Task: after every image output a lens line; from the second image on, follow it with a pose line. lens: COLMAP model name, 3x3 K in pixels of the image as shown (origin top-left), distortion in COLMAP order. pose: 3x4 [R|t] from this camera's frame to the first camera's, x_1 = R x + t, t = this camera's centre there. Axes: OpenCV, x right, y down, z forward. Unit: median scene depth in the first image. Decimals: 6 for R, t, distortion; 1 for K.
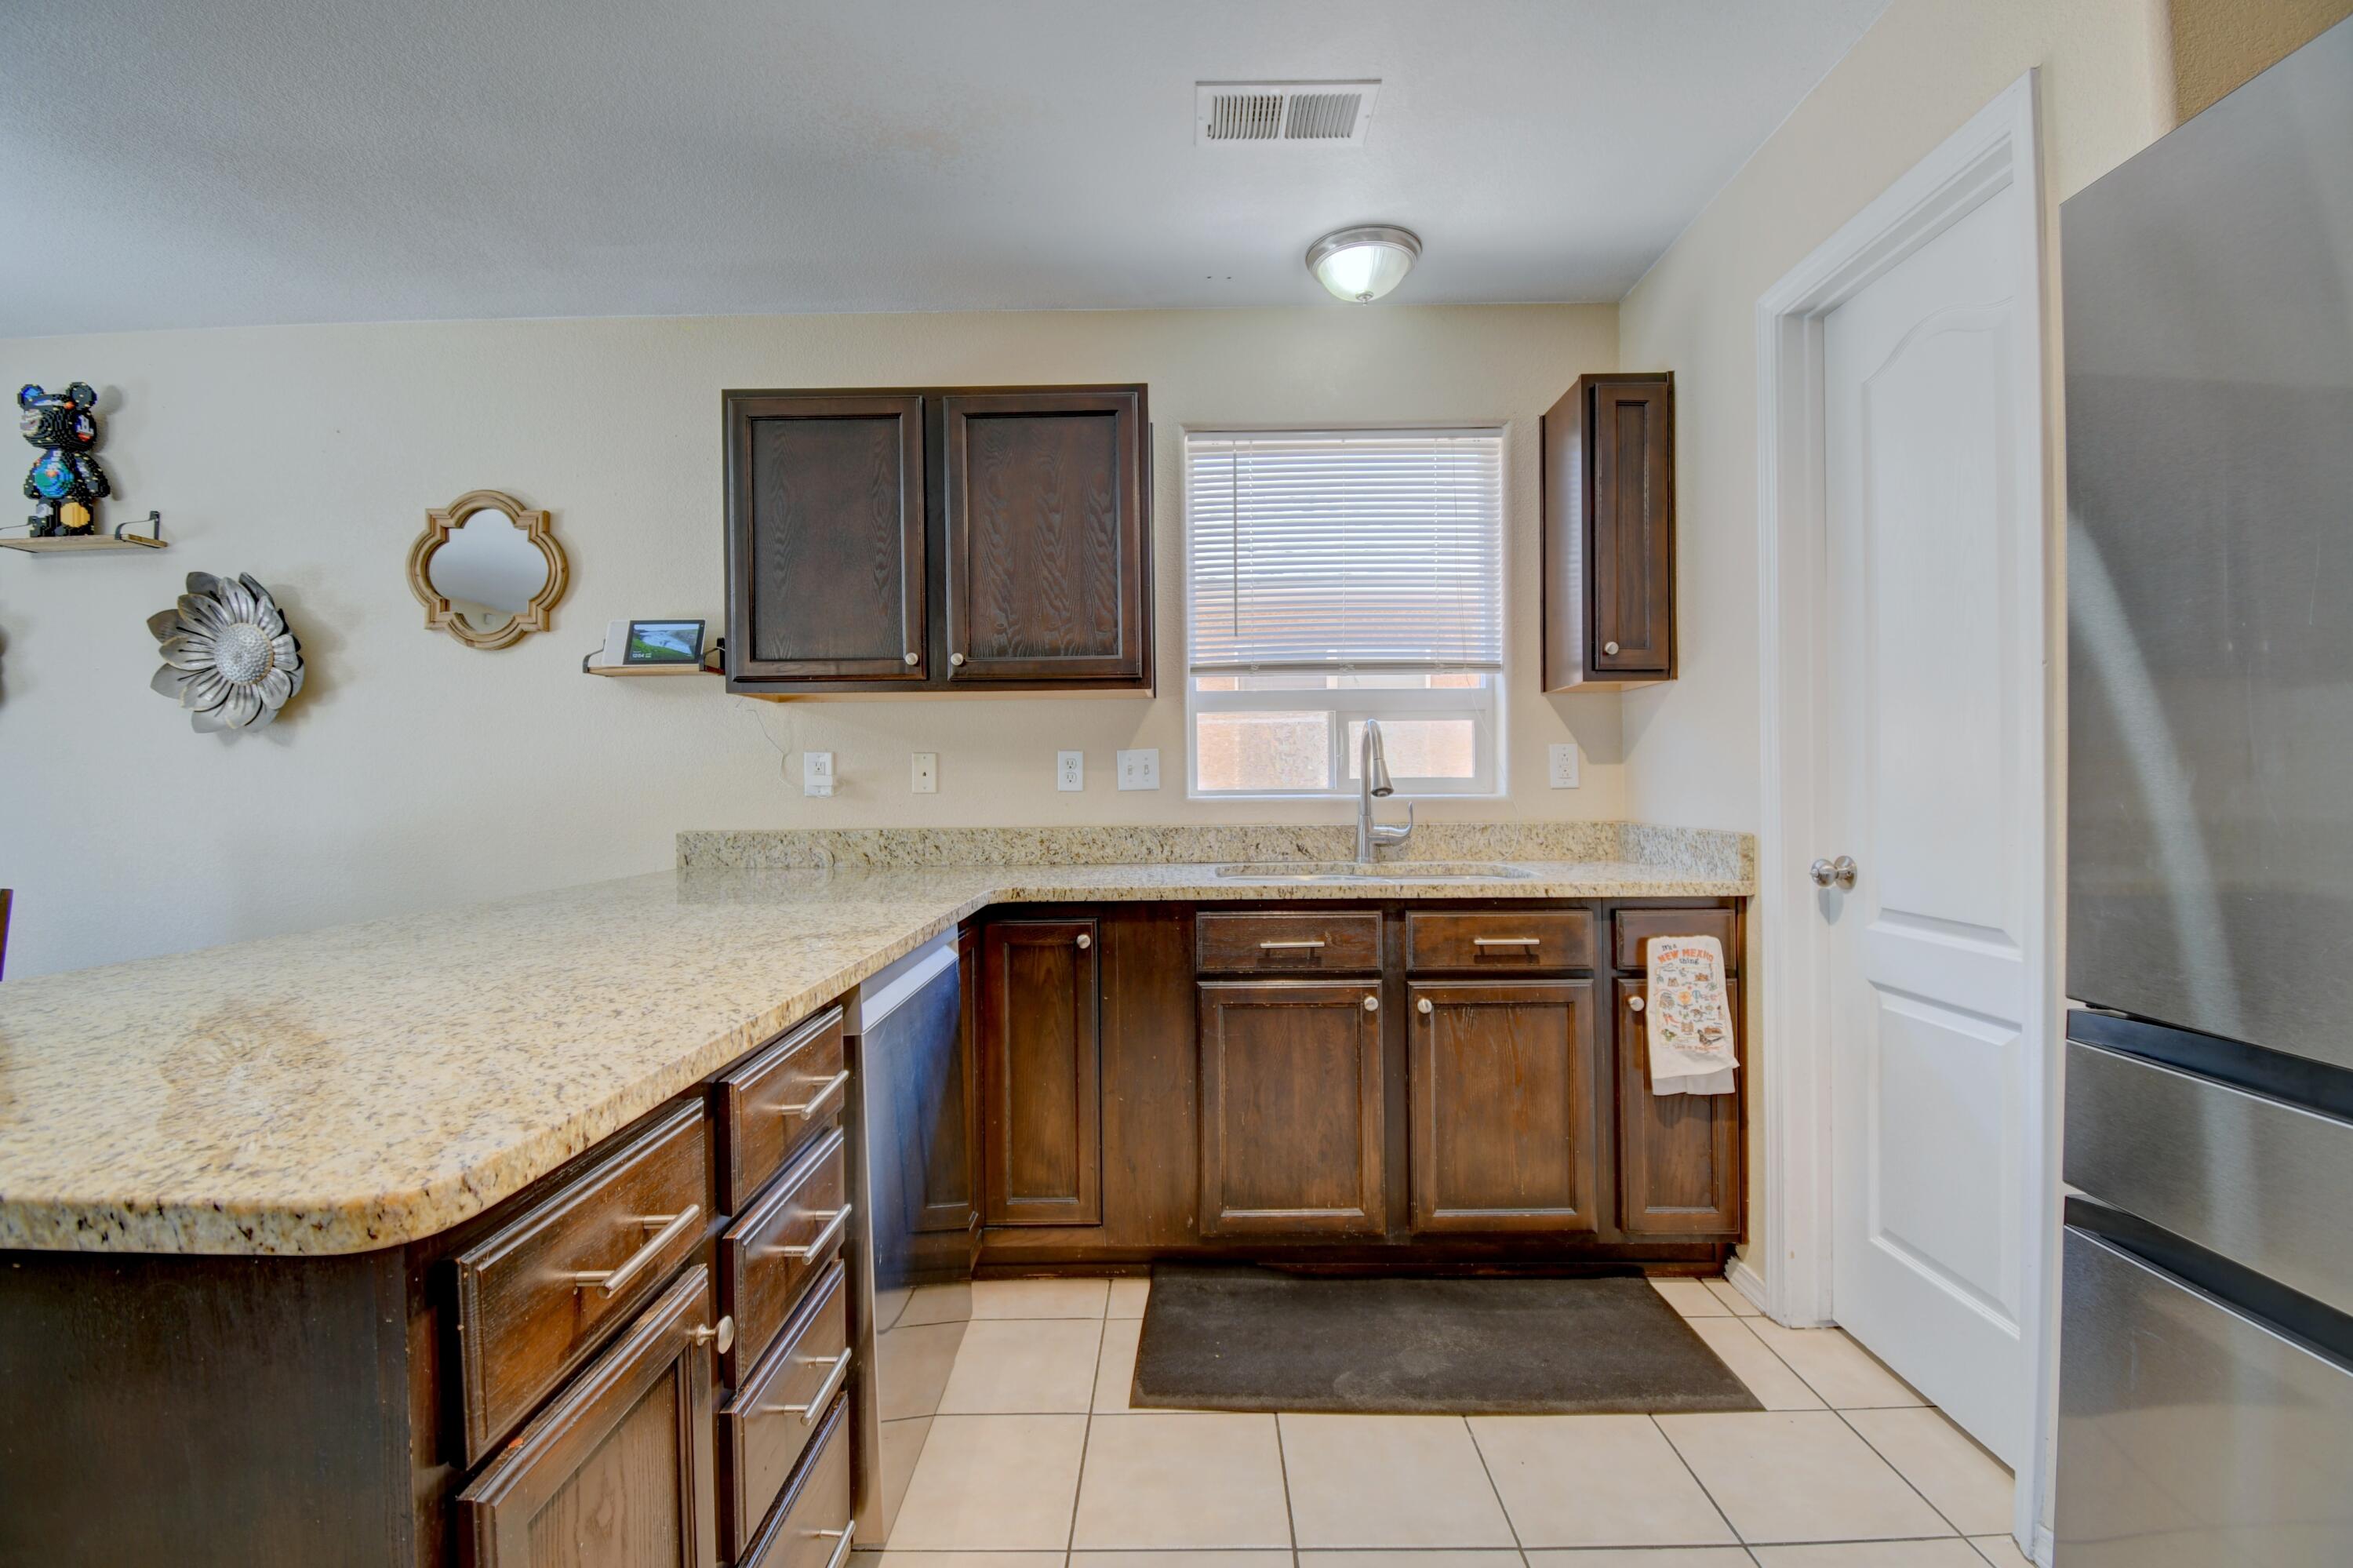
lens RADIAL K [[1057.4, 0, 1167.7], [0, 1057.4, 782.4], [0, 0, 1]] dist [-0.014768, -0.003712]
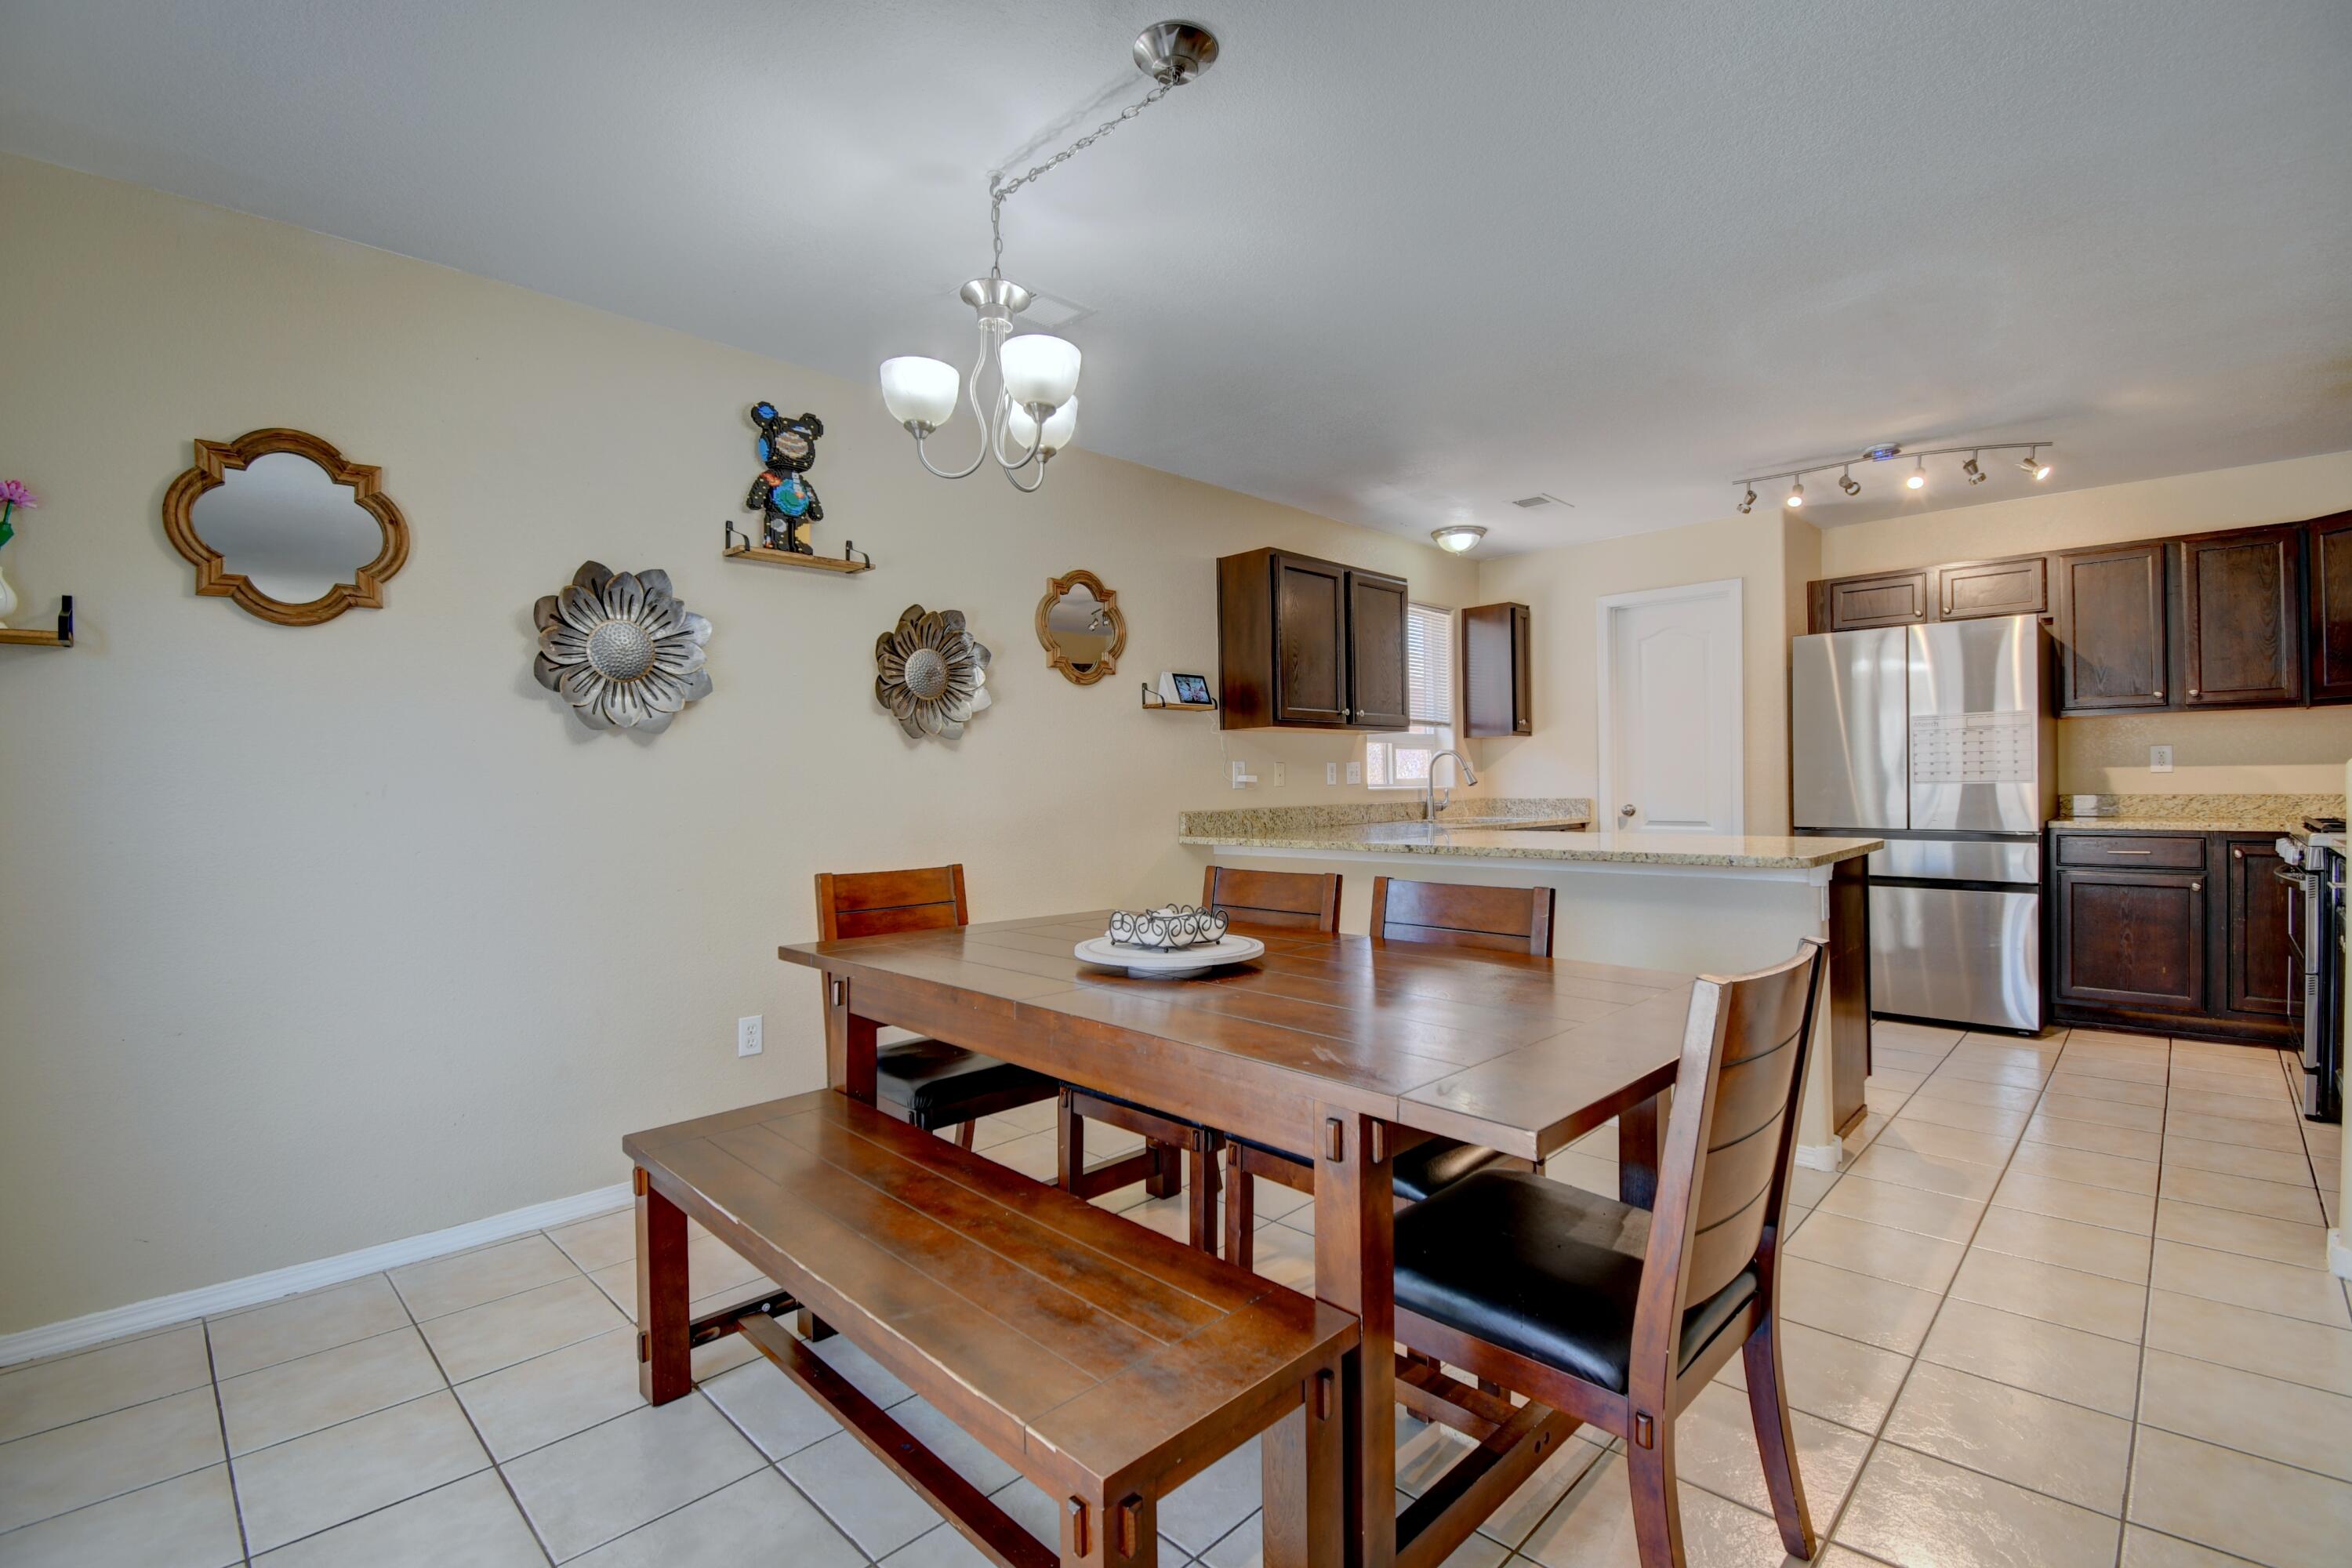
lens RADIAL K [[1056.9, 0, 1170.9], [0, 1056.9, 788.7], [0, 0, 1]] dist [-0.014768, -0.003712]
pose [[0.688689, -0.006878, 0.725024, -1.573920], [0.019494, 0.999769, -0.009033, 0.025557], [-0.724795, 0.020354, 0.688664, -0.034164]]
